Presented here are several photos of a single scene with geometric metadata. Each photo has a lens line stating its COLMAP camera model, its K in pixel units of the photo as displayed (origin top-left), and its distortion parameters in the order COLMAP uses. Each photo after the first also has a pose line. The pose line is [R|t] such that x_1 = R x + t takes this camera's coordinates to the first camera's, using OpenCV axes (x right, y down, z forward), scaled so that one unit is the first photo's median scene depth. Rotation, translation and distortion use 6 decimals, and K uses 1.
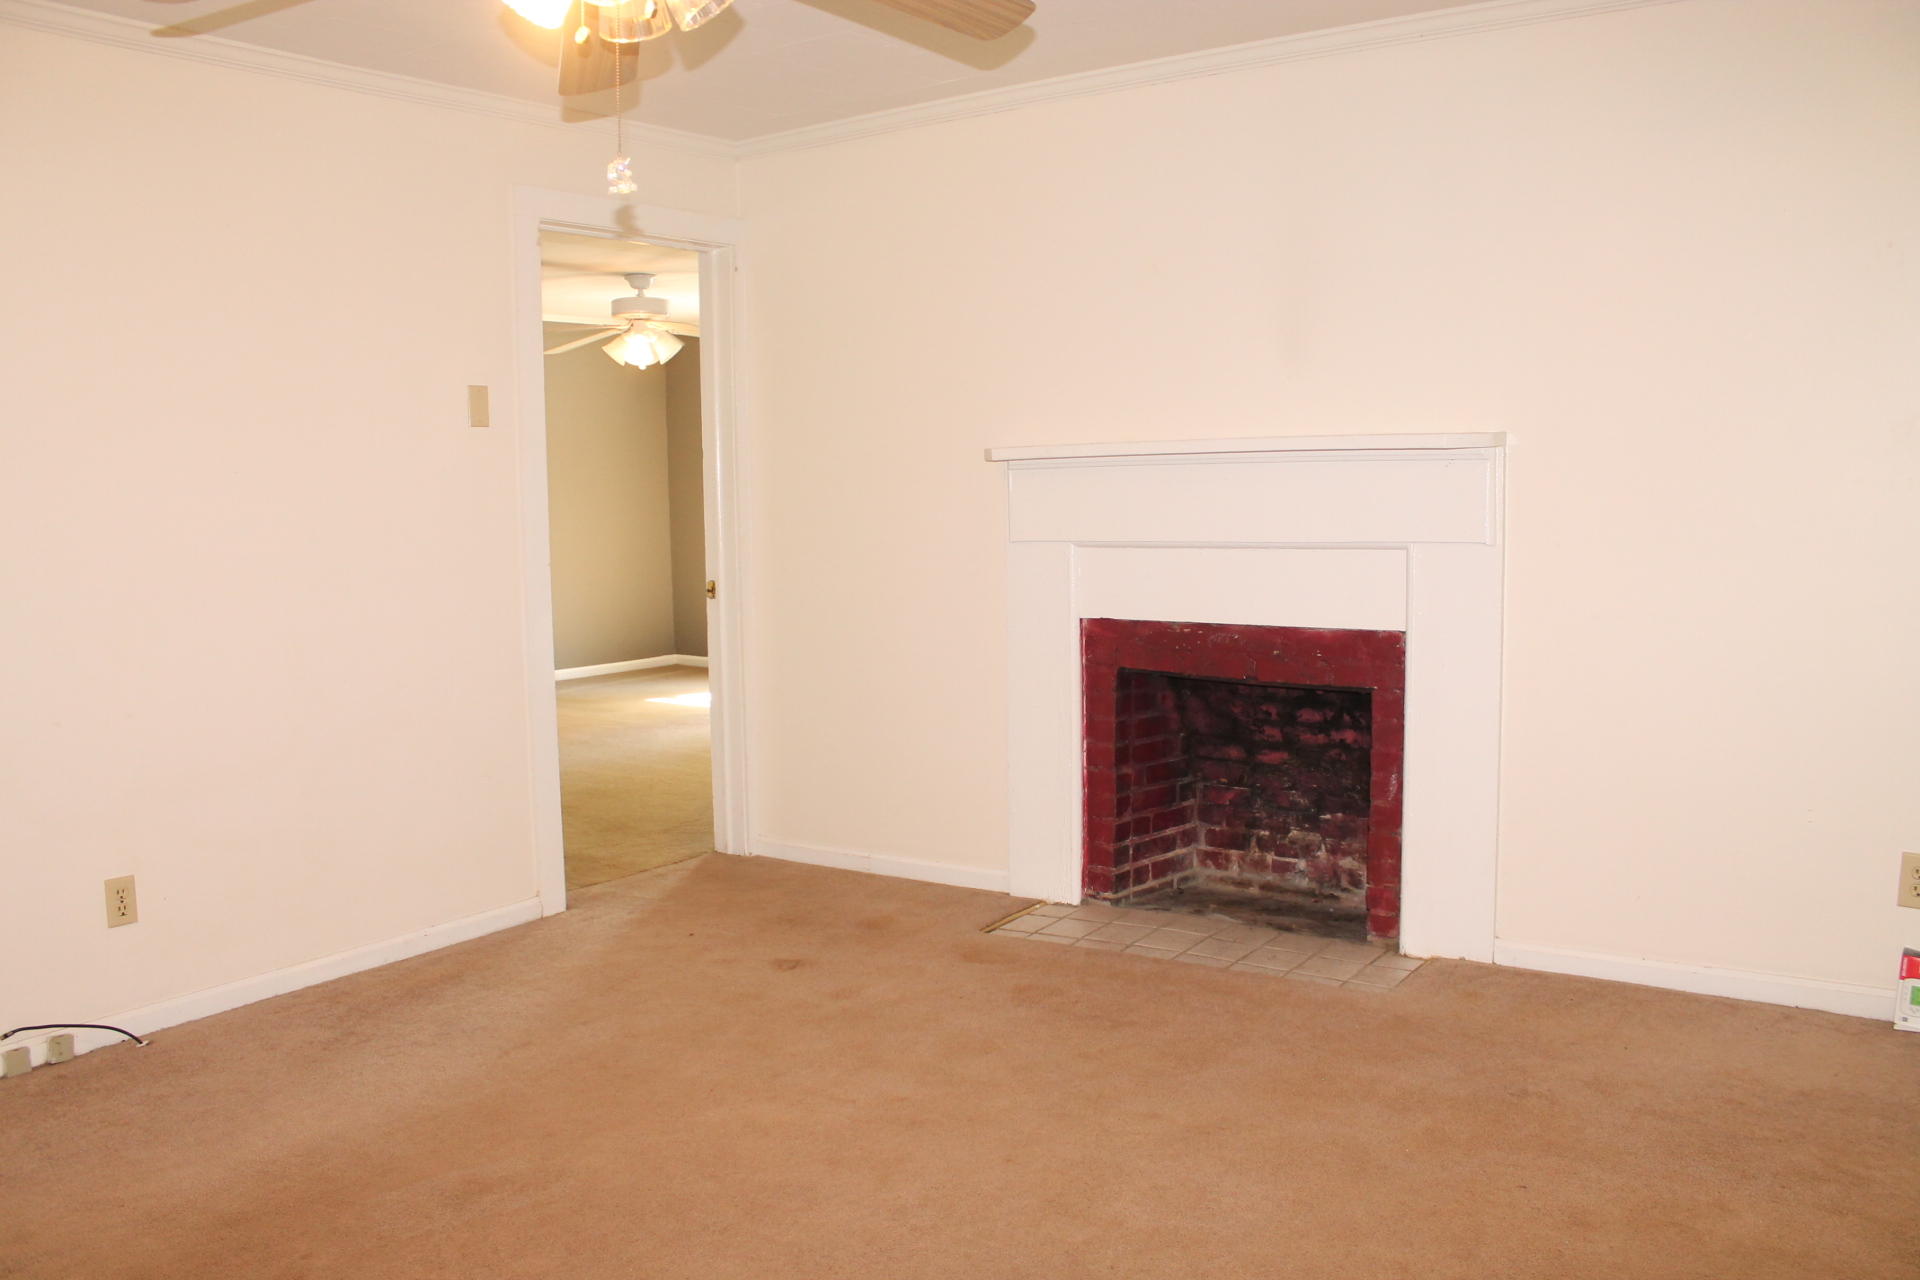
lens RADIAL K [[1623.4, 0, 965.8], [0, 1623.4, 640.5], [0, 0, 1]] dist [-0.166636, 0.157411]
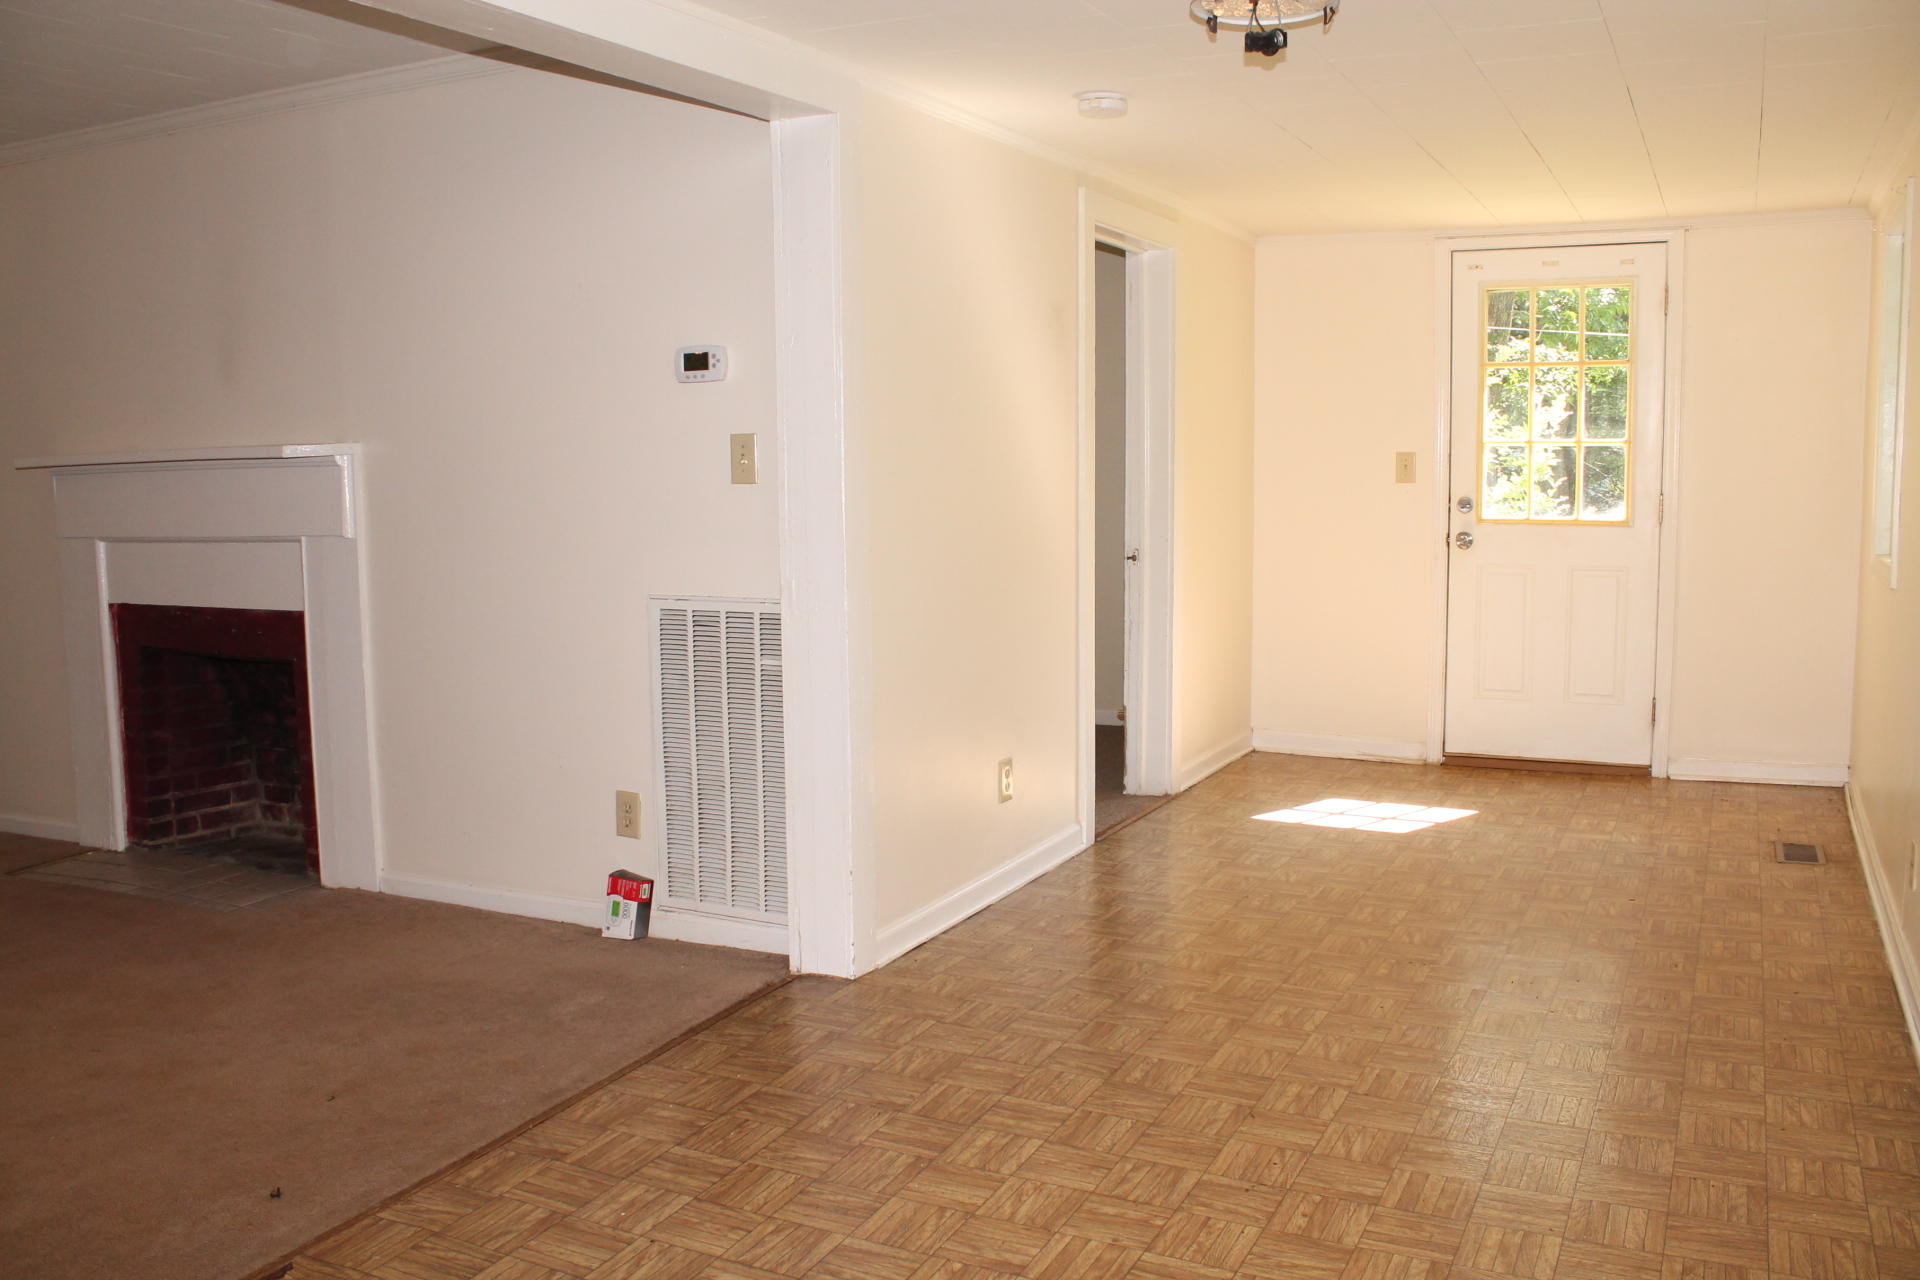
lens RADIAL K [[1623.4, 0, 965.8], [0, 1623.4, 640.5], [0, 0, 1]] dist [-0.166636, 0.157411]
pose [[0.989288, -0.011608, 0.145517, 0.502569], [0.010334, 0.999901, 0.009506, 0.008314], [-0.145613, -0.007901, 0.989310, -0.193866]]
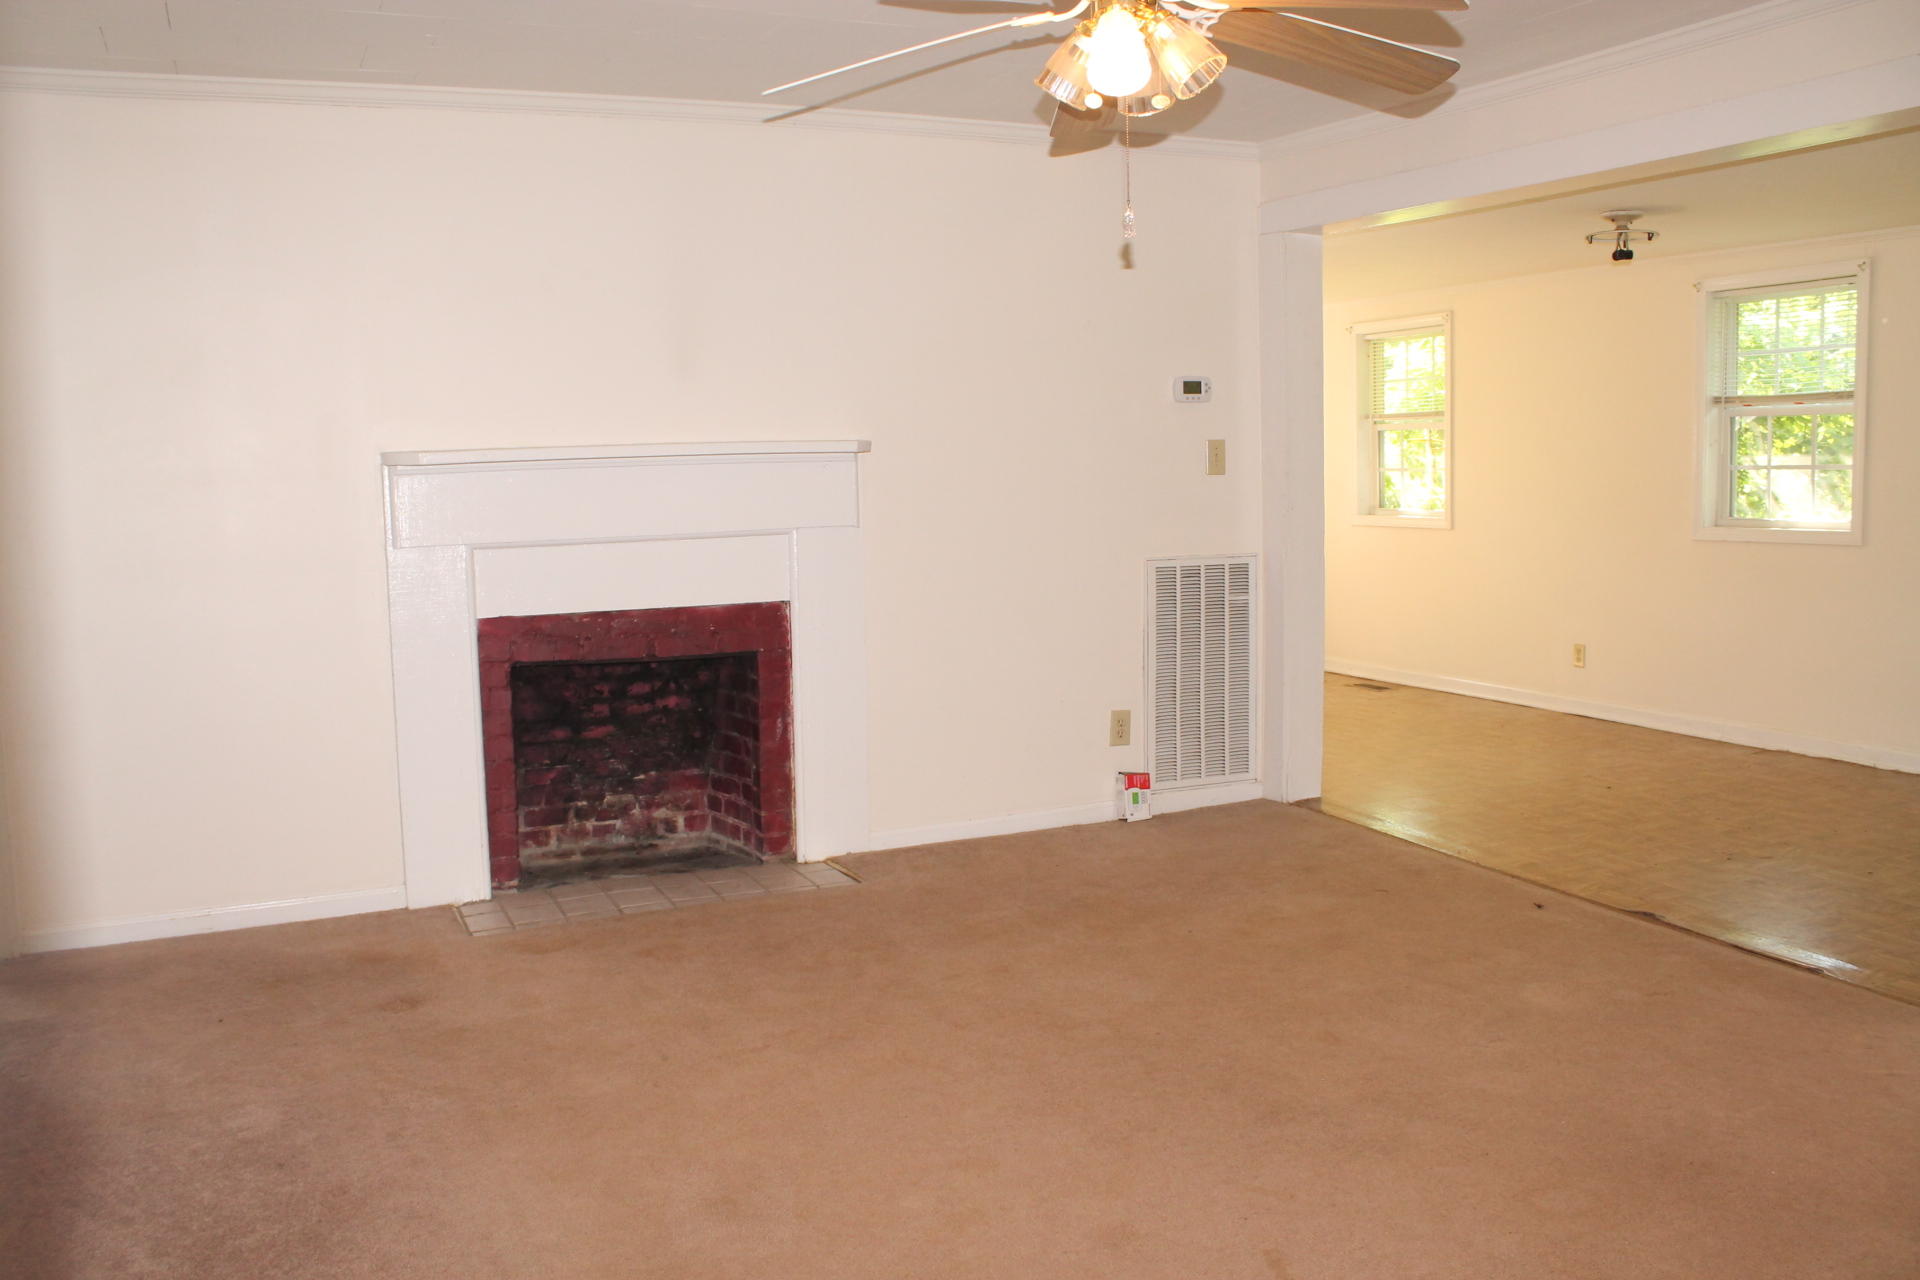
lens RADIAL K [[1623.4, 0, 965.8], [0, 1623.4, 640.5], [0, 0, 1]] dist [-0.166636, 0.157411]
pose [[0.502892, -0.086345, 0.860026, -0.630574], [0.096114, 0.994413, 0.043635, -0.014236], [-0.858989, 0.060717, 0.508381, 0.214823]]
